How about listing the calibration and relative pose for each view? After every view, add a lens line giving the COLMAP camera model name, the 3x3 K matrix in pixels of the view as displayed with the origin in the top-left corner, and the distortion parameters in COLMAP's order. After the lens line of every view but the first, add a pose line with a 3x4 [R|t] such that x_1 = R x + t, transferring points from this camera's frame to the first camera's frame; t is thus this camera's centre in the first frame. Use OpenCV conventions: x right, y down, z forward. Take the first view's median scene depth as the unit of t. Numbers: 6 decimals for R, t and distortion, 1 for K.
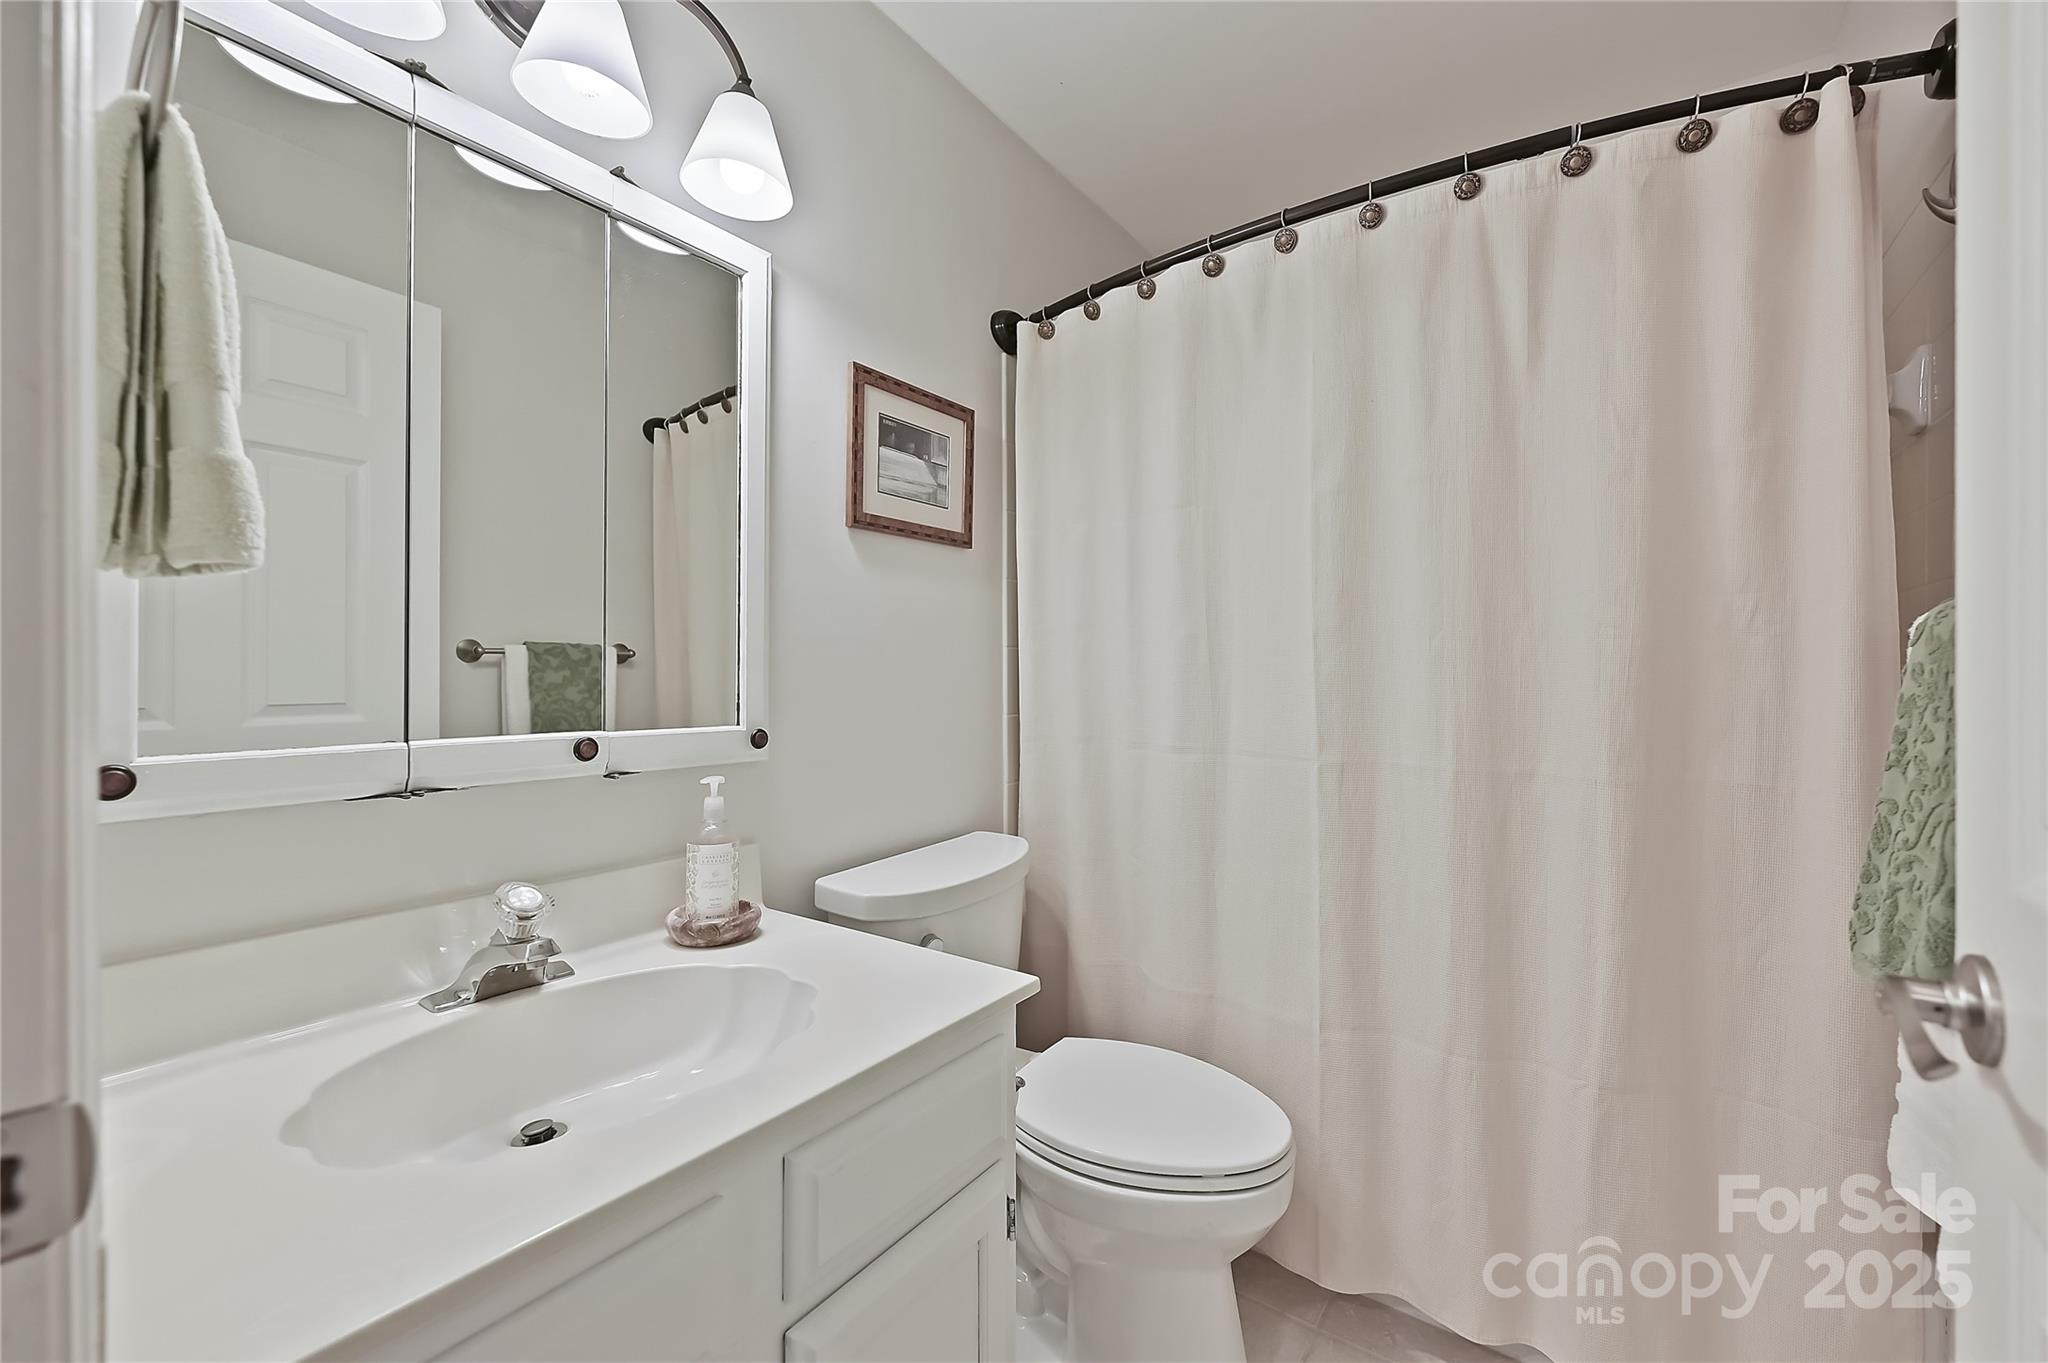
lens RADIAL K [[822.7, 0, 1016.7], [0, 822.7, 681.8], [0, 0, 1]] dist [-0.001652, 0.000756]
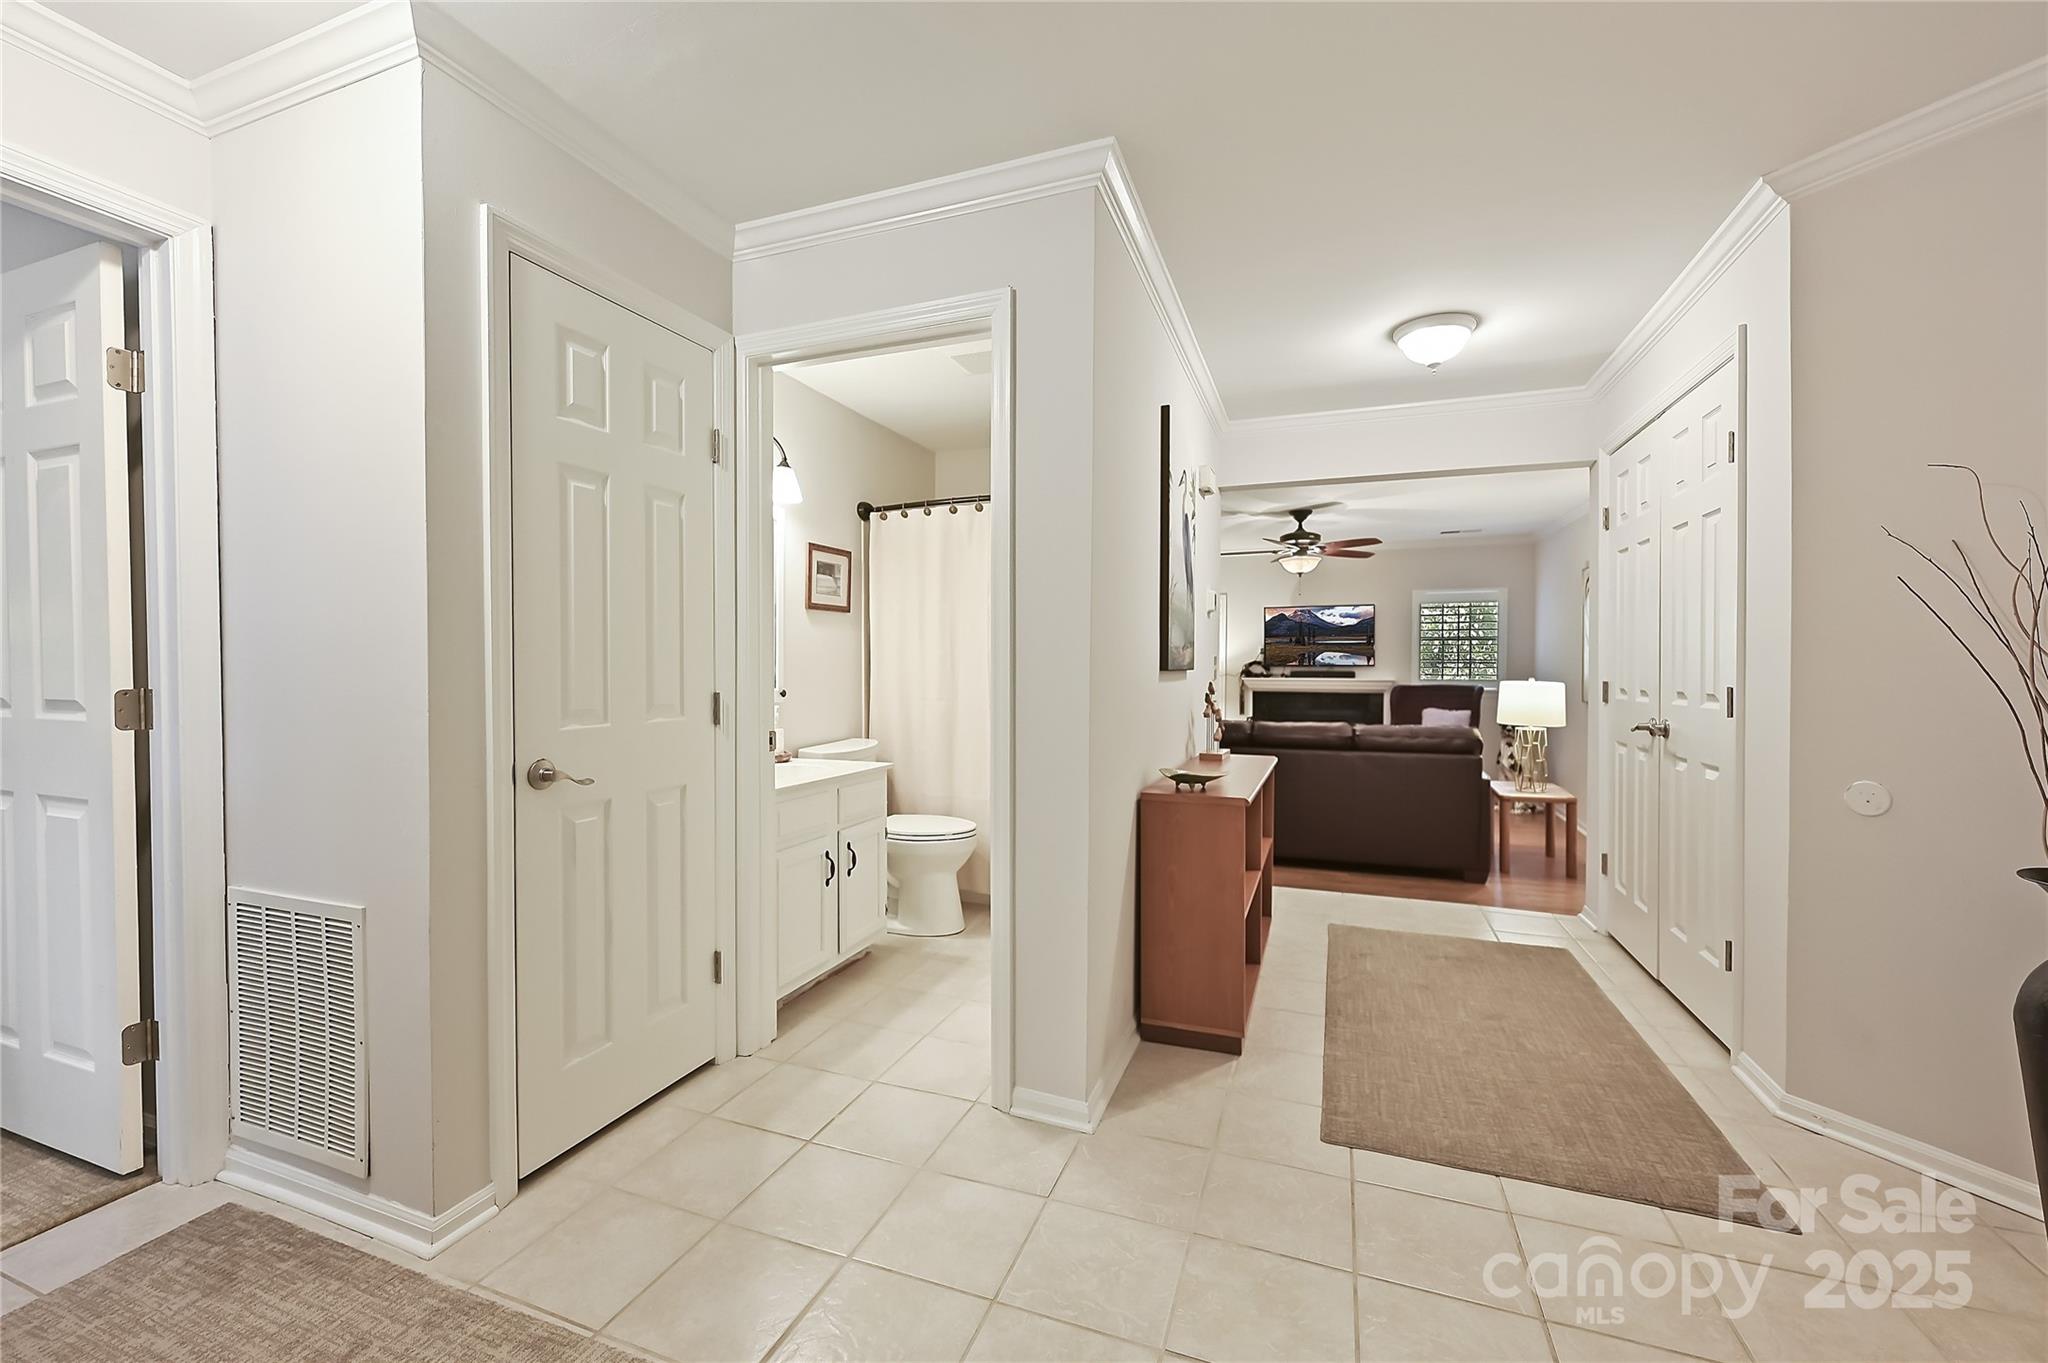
lens RADIAL K [[822.7, 0, 1016.7], [0, 822.7, 681.8], [0, 0, 1]] dist [-0.001652, 0.000756]
pose [[0.963380, 0.008397, 0.268007, -0.228745], [-0.014877, 0.999644, 0.022156, -0.030684], [-0.267726, -0.025332, 0.963162, -1.380349]]
